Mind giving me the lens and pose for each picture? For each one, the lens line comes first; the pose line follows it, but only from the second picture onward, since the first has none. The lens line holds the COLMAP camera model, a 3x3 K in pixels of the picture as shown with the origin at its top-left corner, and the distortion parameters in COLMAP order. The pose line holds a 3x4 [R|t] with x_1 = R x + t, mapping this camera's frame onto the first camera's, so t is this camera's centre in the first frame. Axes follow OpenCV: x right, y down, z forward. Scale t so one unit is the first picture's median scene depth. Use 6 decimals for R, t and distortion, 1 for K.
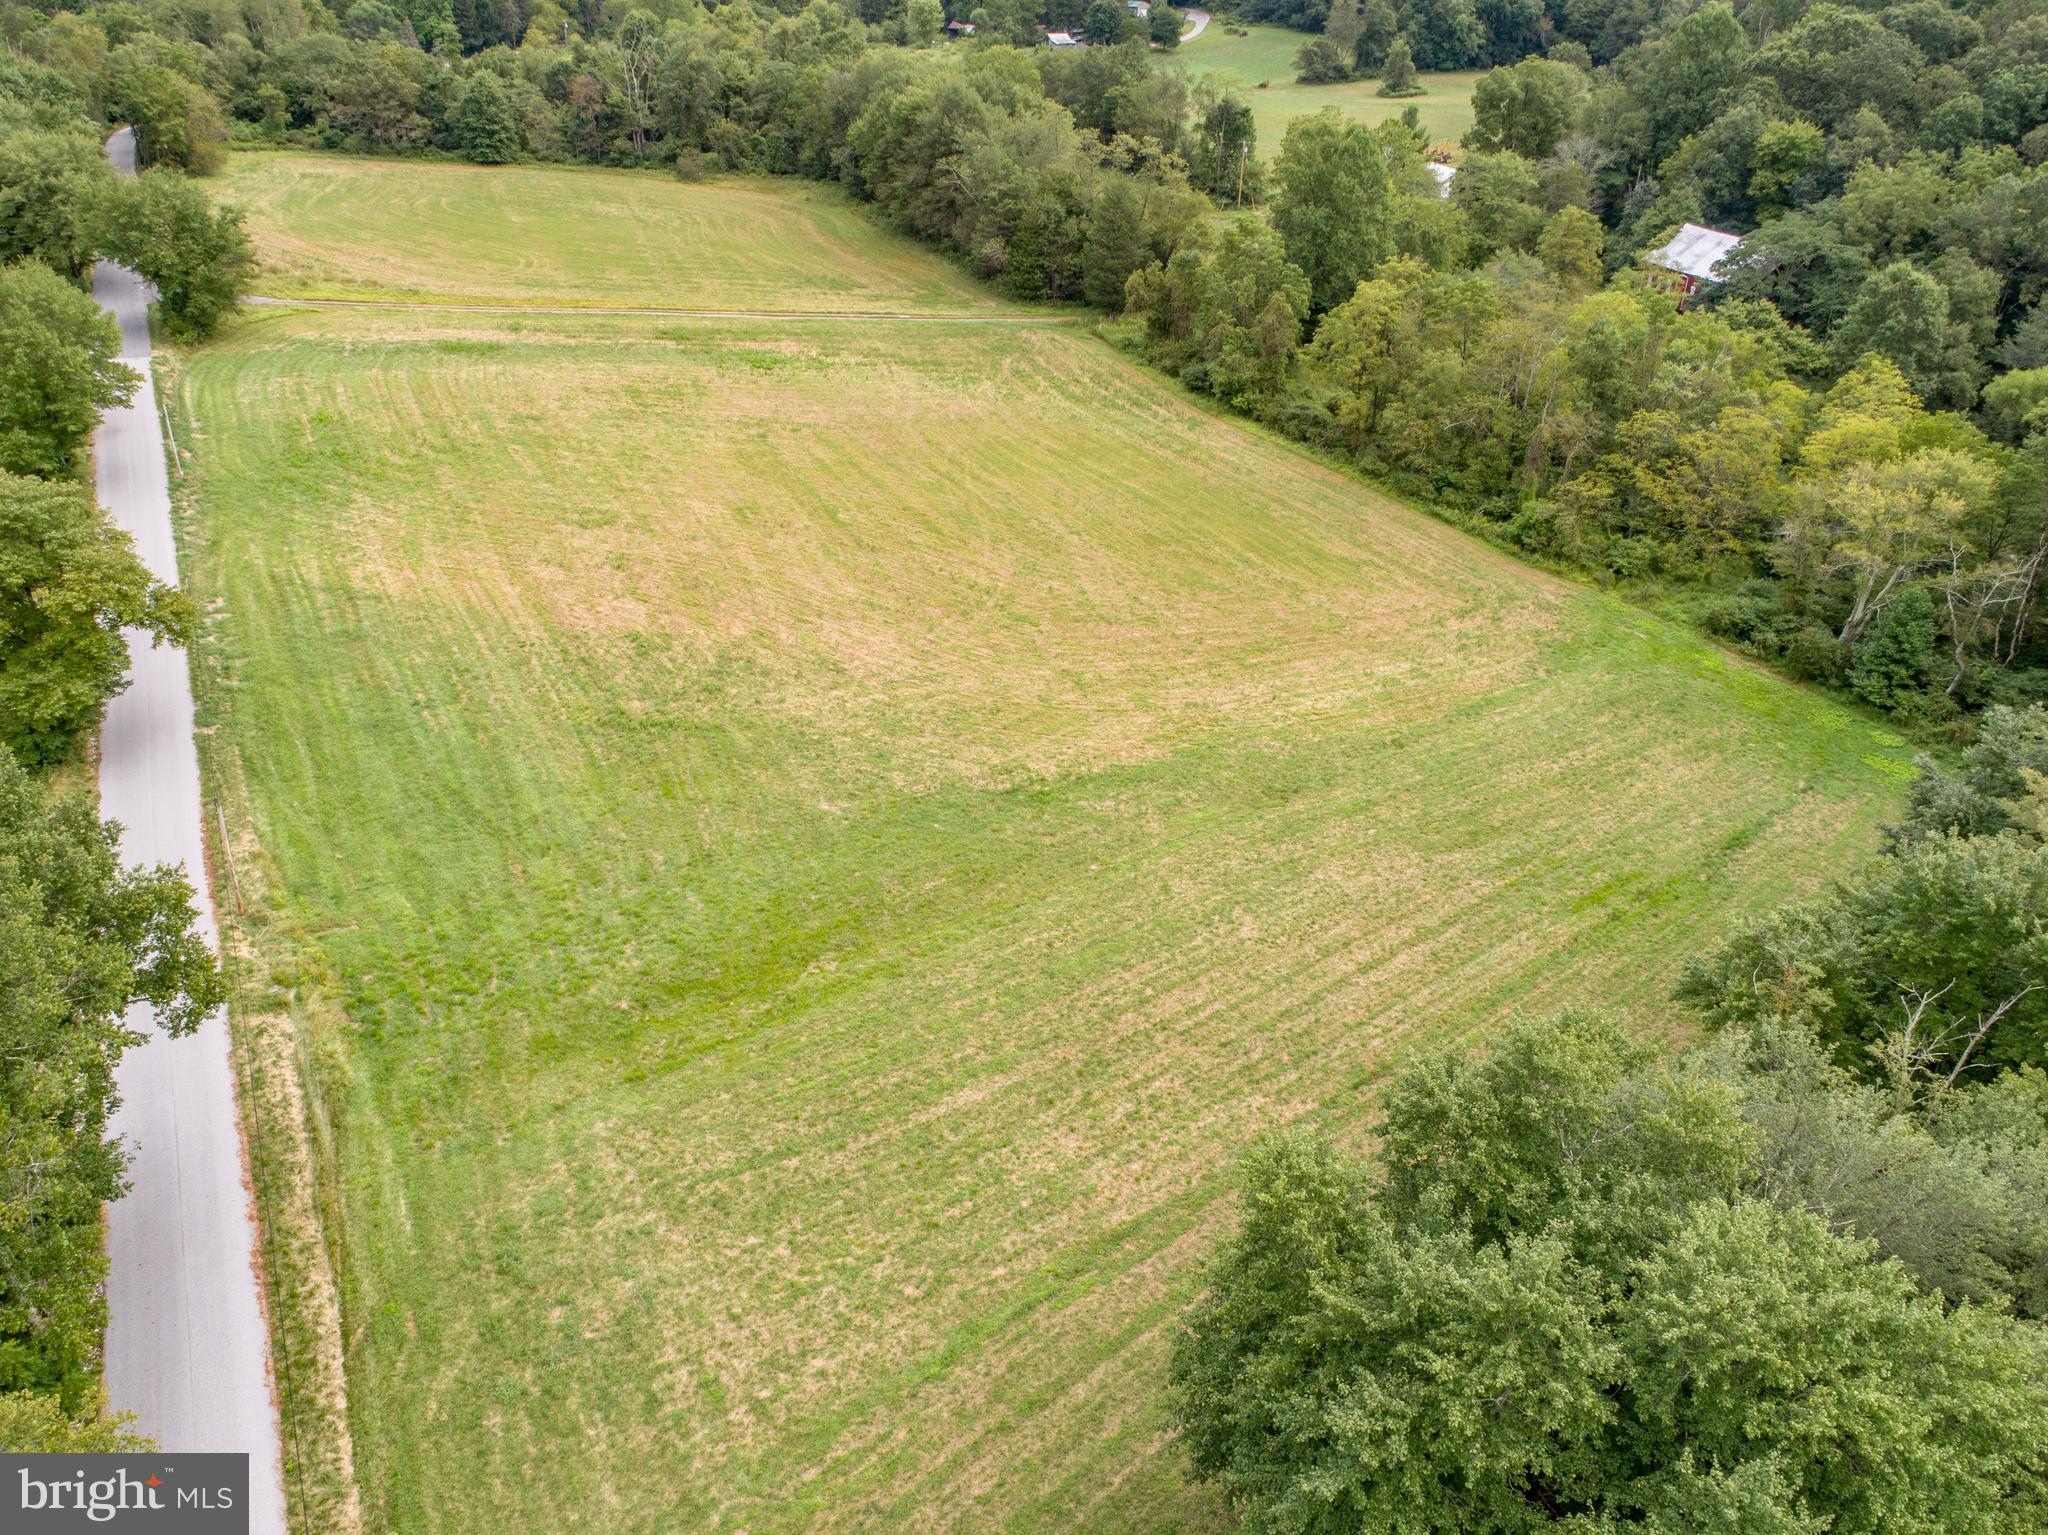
lens RADIAL K [[1572.1, 0, 1024.0], [0, 1572.1, 767.5], [0, 0, 1]] dist [-0.015968, 0.008625]
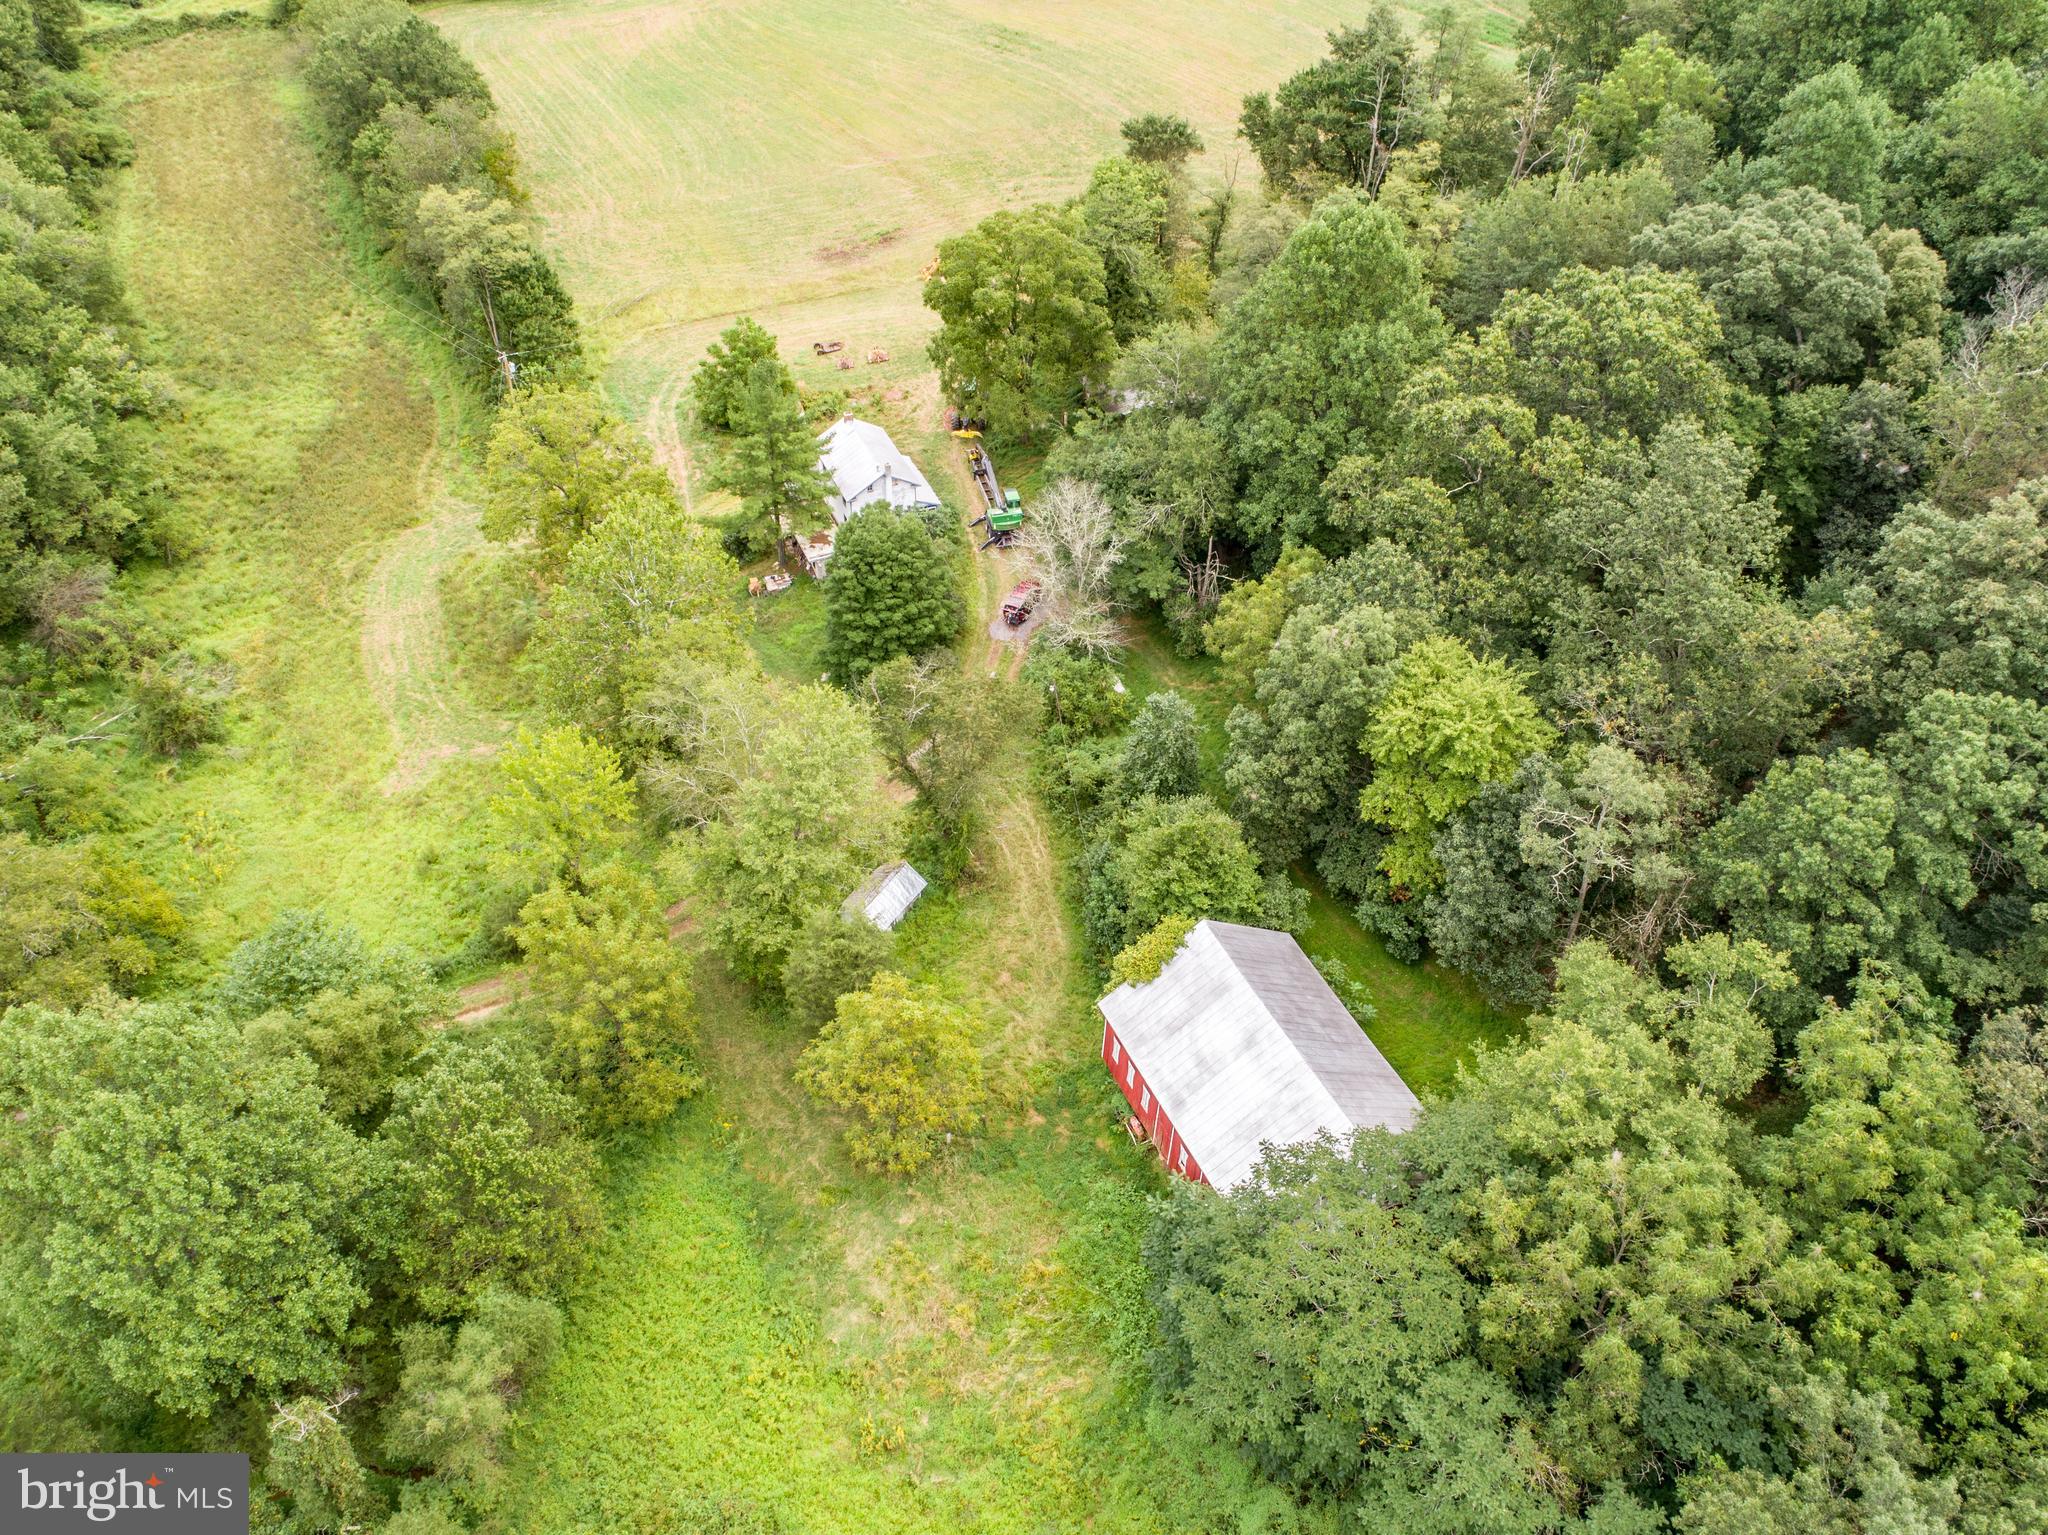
lens RADIAL K [[1580.4, 0, 1024.0], [0, 1580.4, 767.5], [0, 0, 1]] dist [-0.015736, 0.006124]
pose [[0.998443, -0.034559, 0.043778, 0.268555], [0.023314, 0.971641, 0.235307, -0.368301], [-0.050669, -0.233920, 0.970935, 0.447045]]
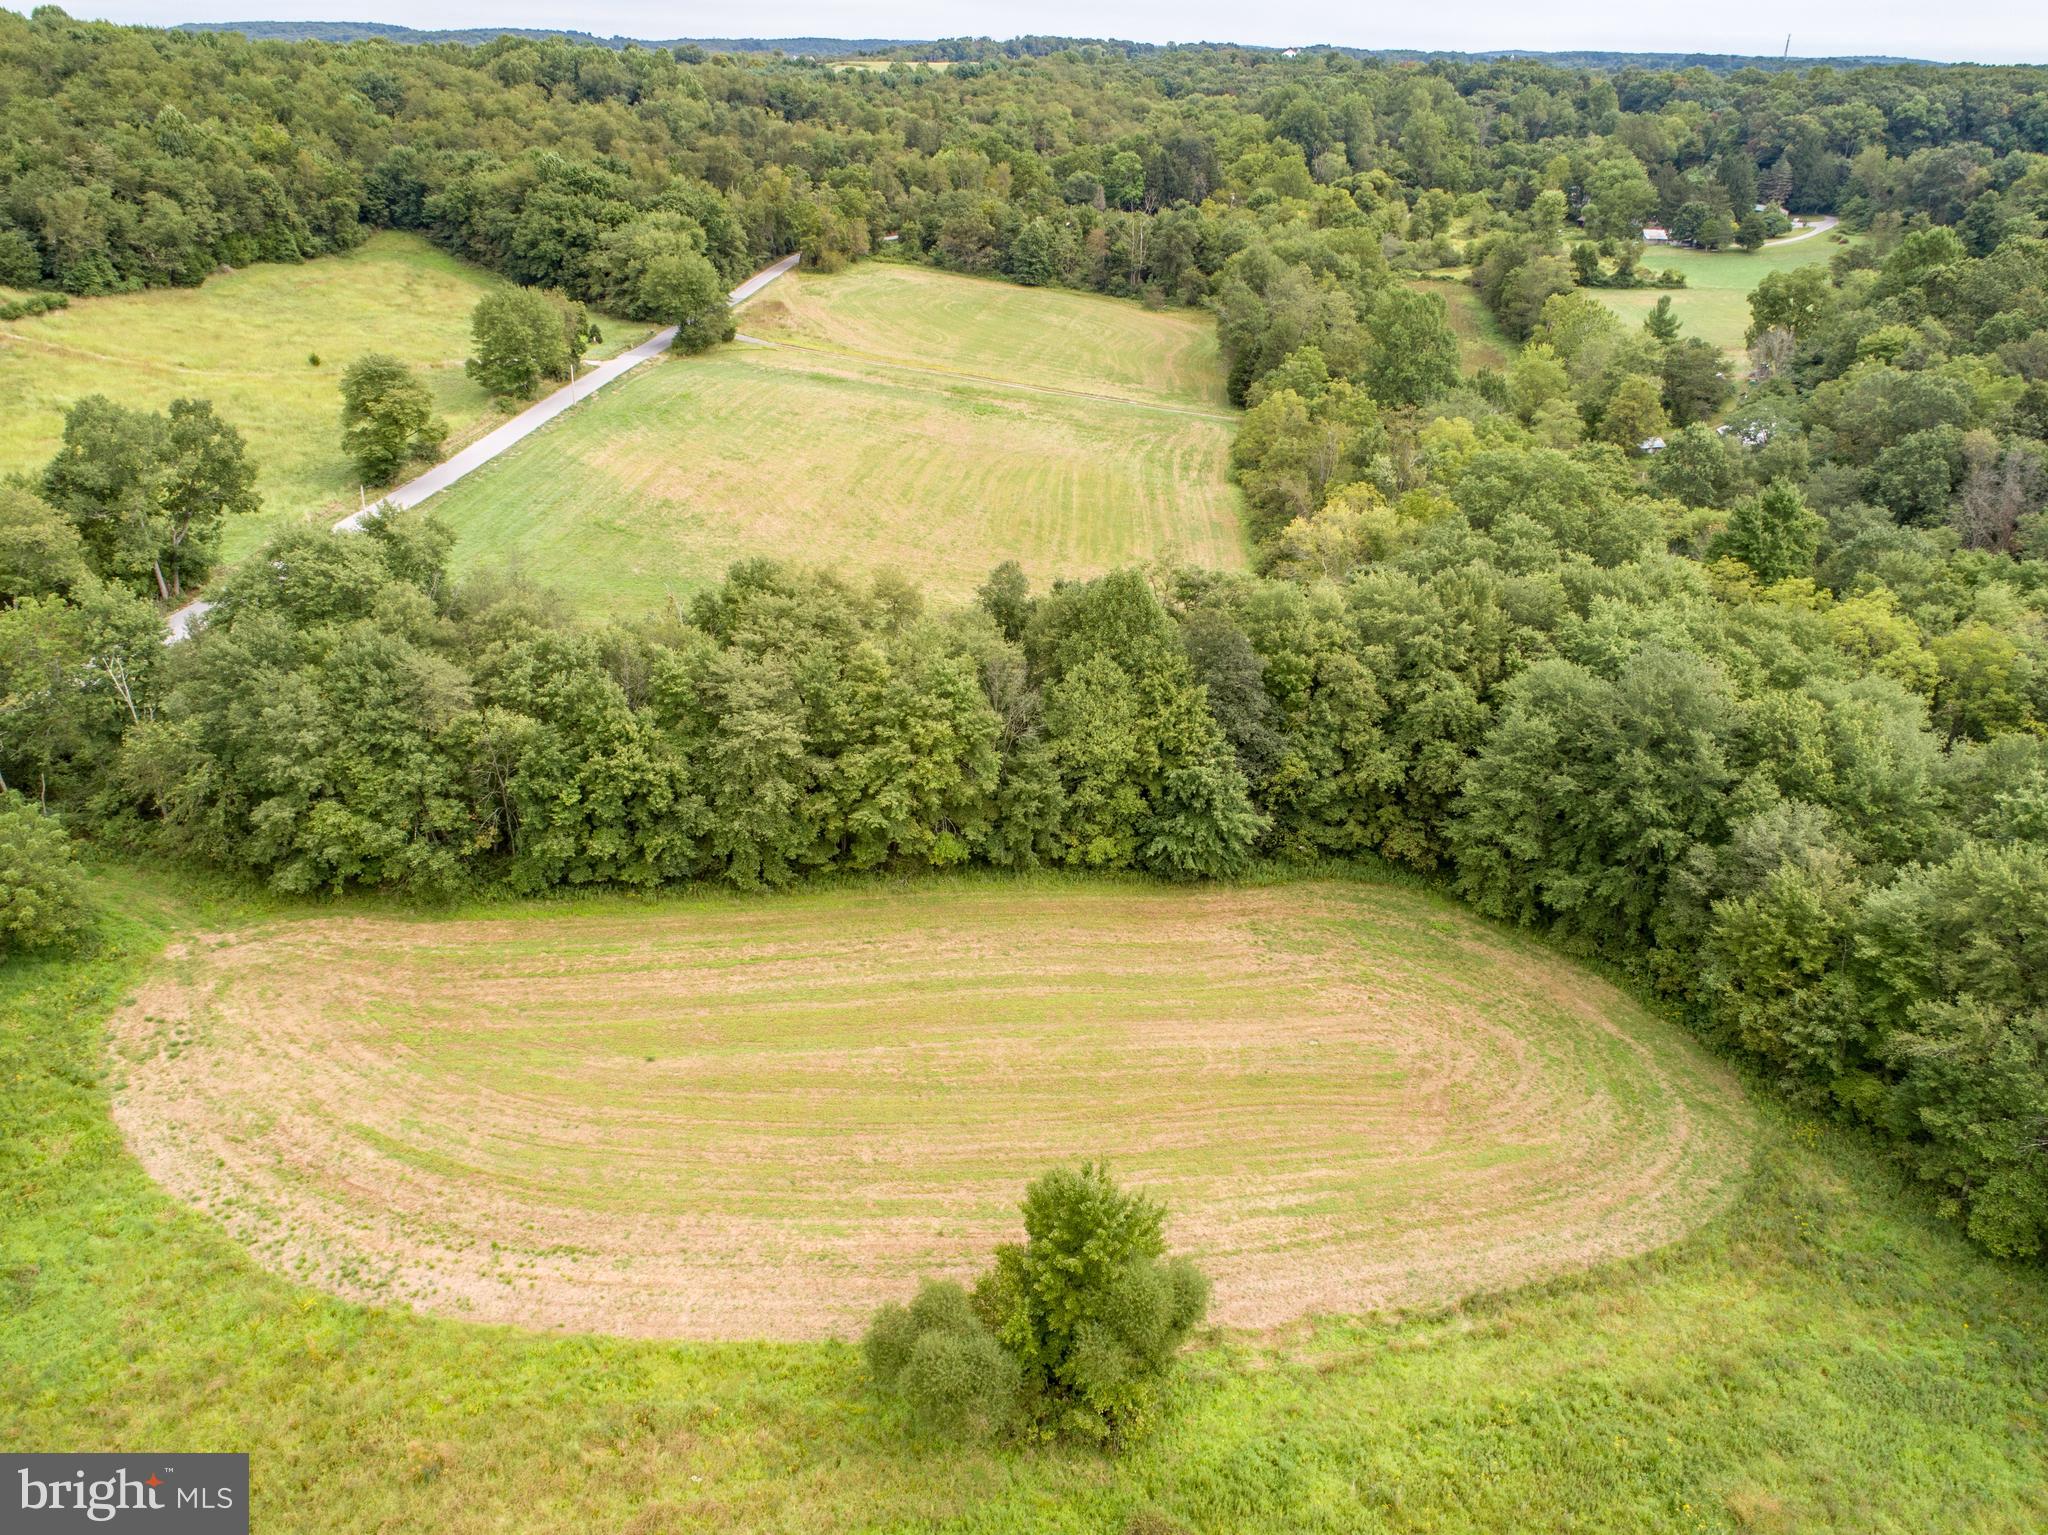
lens RADIAL K [[1572.1, 0, 1024.0], [0, 1572.1, 767.5], [0, 0, 1]] dist [-0.015968, 0.008625]
pose [[0.839370, 0.229569, -0.492702, 0.442761], [-0.277395, 0.960429, -0.025070, 0.060043], [0.467450, 0.157716, 0.869837, -0.142145]]
